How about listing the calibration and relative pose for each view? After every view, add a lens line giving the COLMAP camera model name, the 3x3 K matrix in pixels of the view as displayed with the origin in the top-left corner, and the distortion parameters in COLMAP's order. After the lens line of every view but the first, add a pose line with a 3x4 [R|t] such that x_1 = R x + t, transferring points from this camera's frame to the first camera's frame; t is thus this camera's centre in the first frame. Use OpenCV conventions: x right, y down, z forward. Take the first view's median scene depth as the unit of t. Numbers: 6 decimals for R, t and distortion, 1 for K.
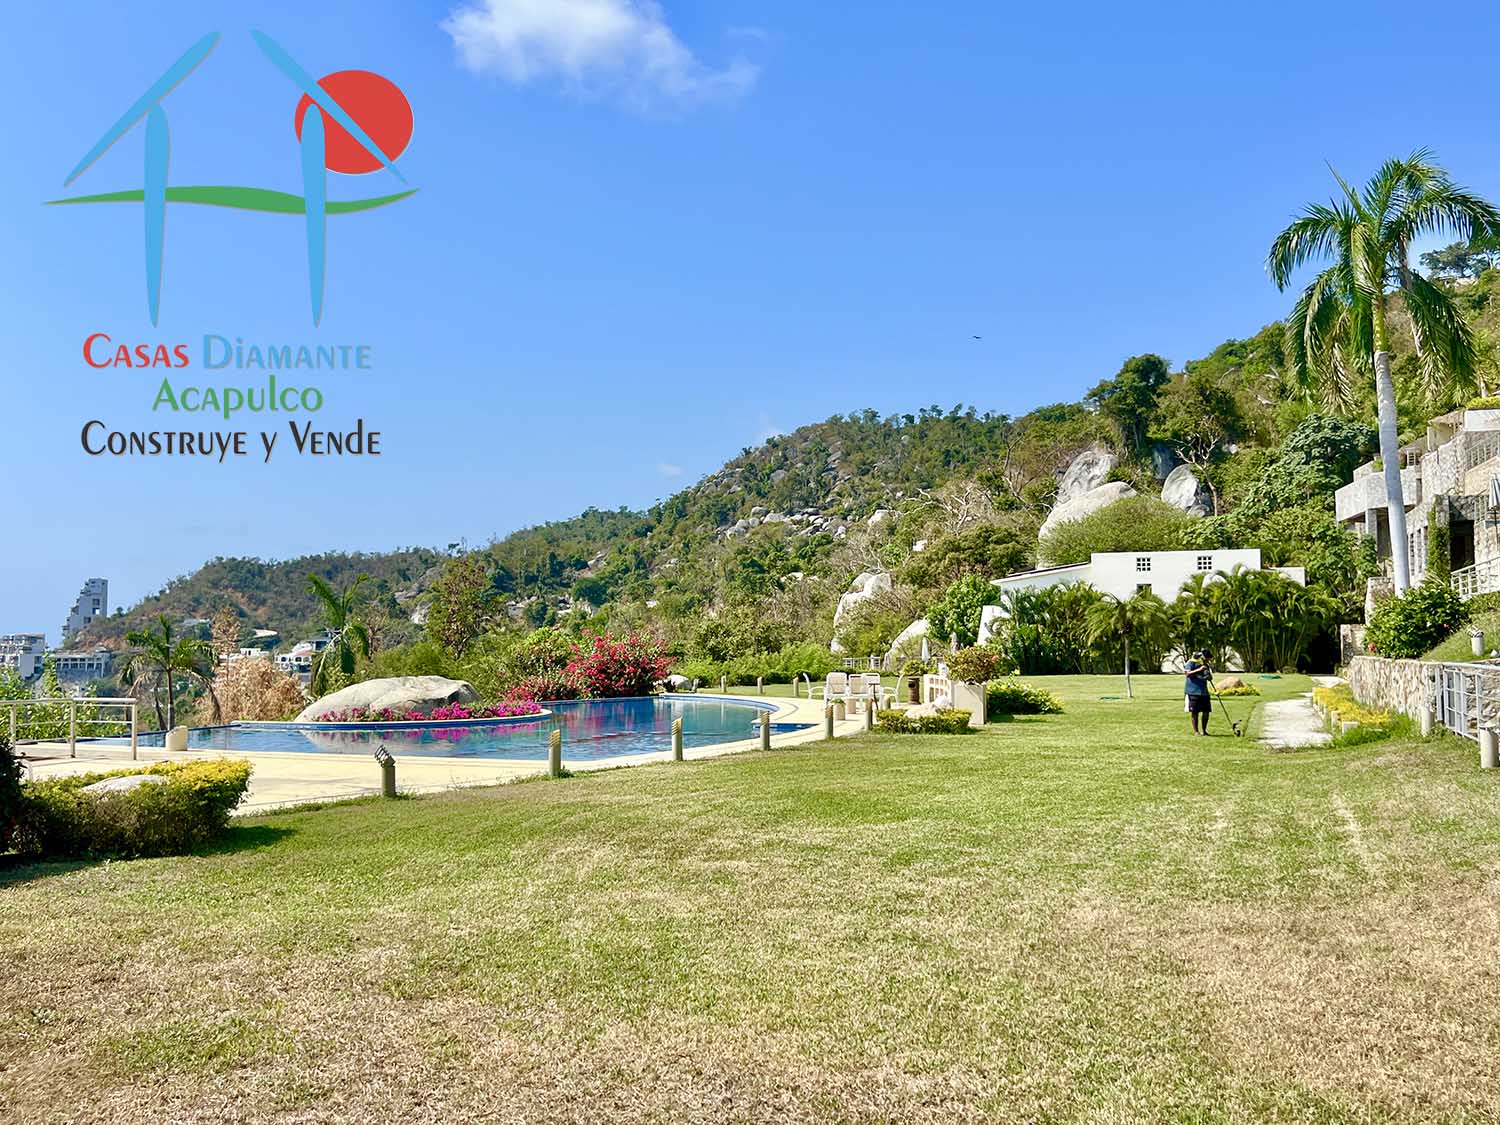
lens RADIAL K [[1306.3, 0, 752.1], [0, 1306.3, 574.9], [0, 0, 1]] dist [0.095026, -0.088526]
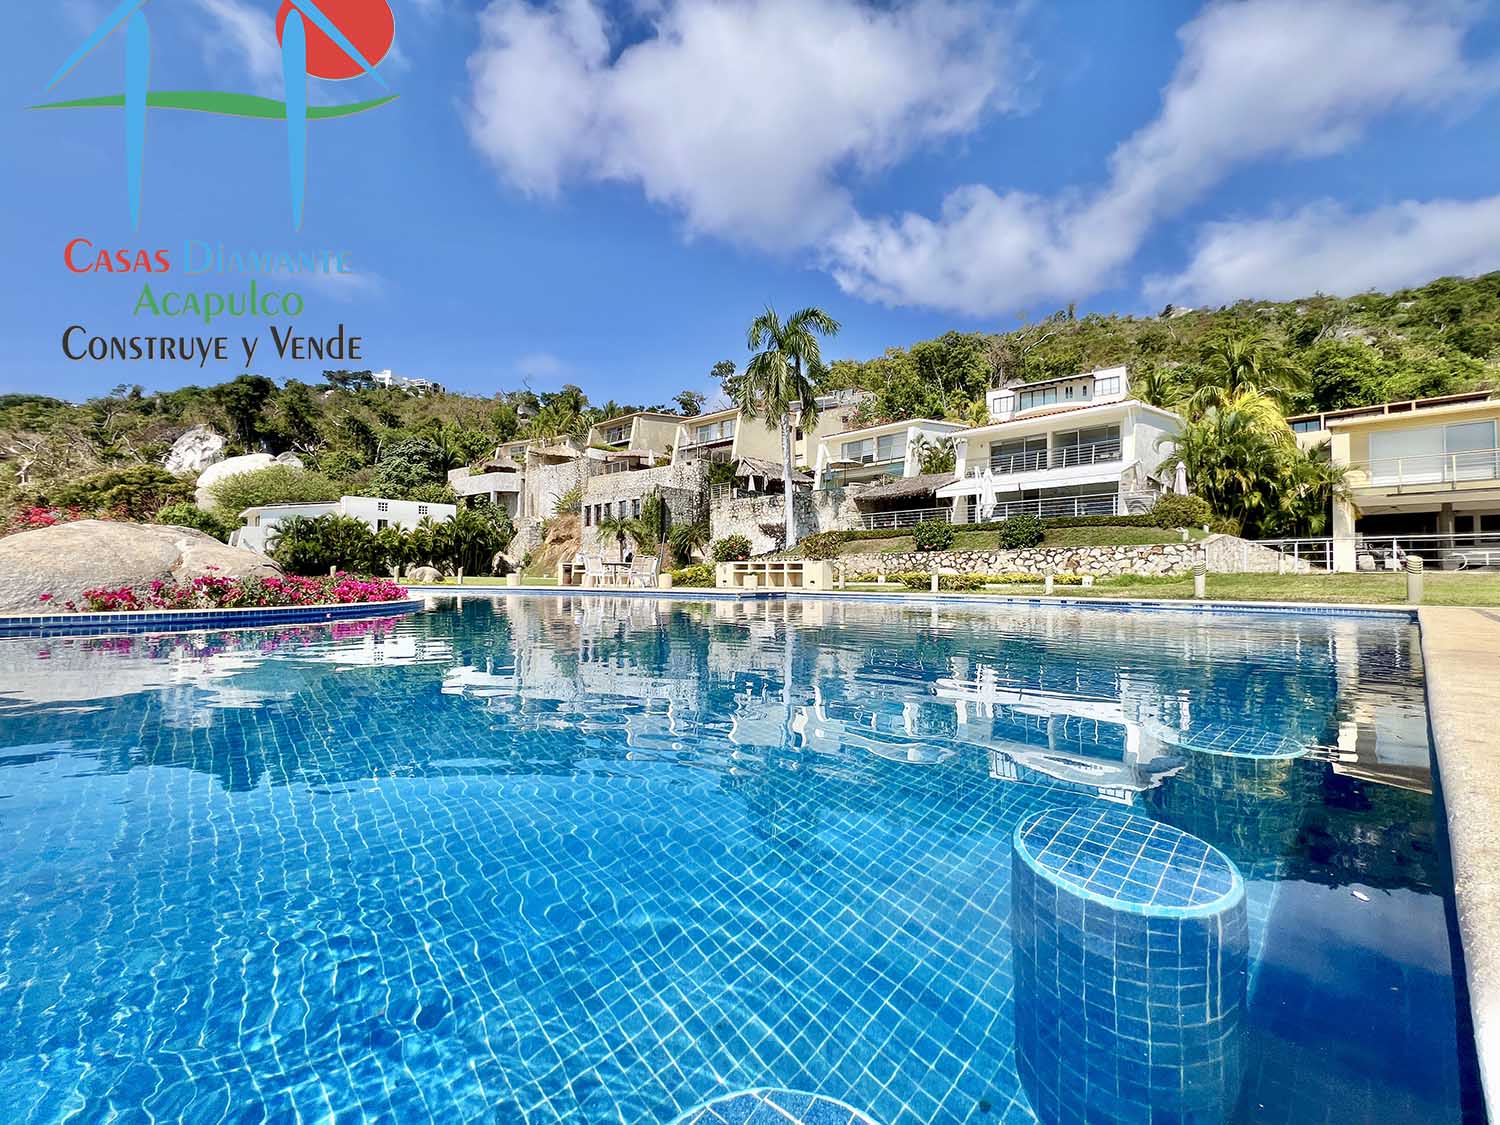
lens RADIAL K [[608.6, 0, 746.3], [0, 608.6, 554.5], [0, 0, 1]] dist [0.000390, 0.000728]
pose [[0.416617, 0.040460, 0.908181, -0.092507], [-0.057061, 0.998203, -0.018294, 0.019804], [-0.907289, -0.044200, 0.418178, 0.173118]]
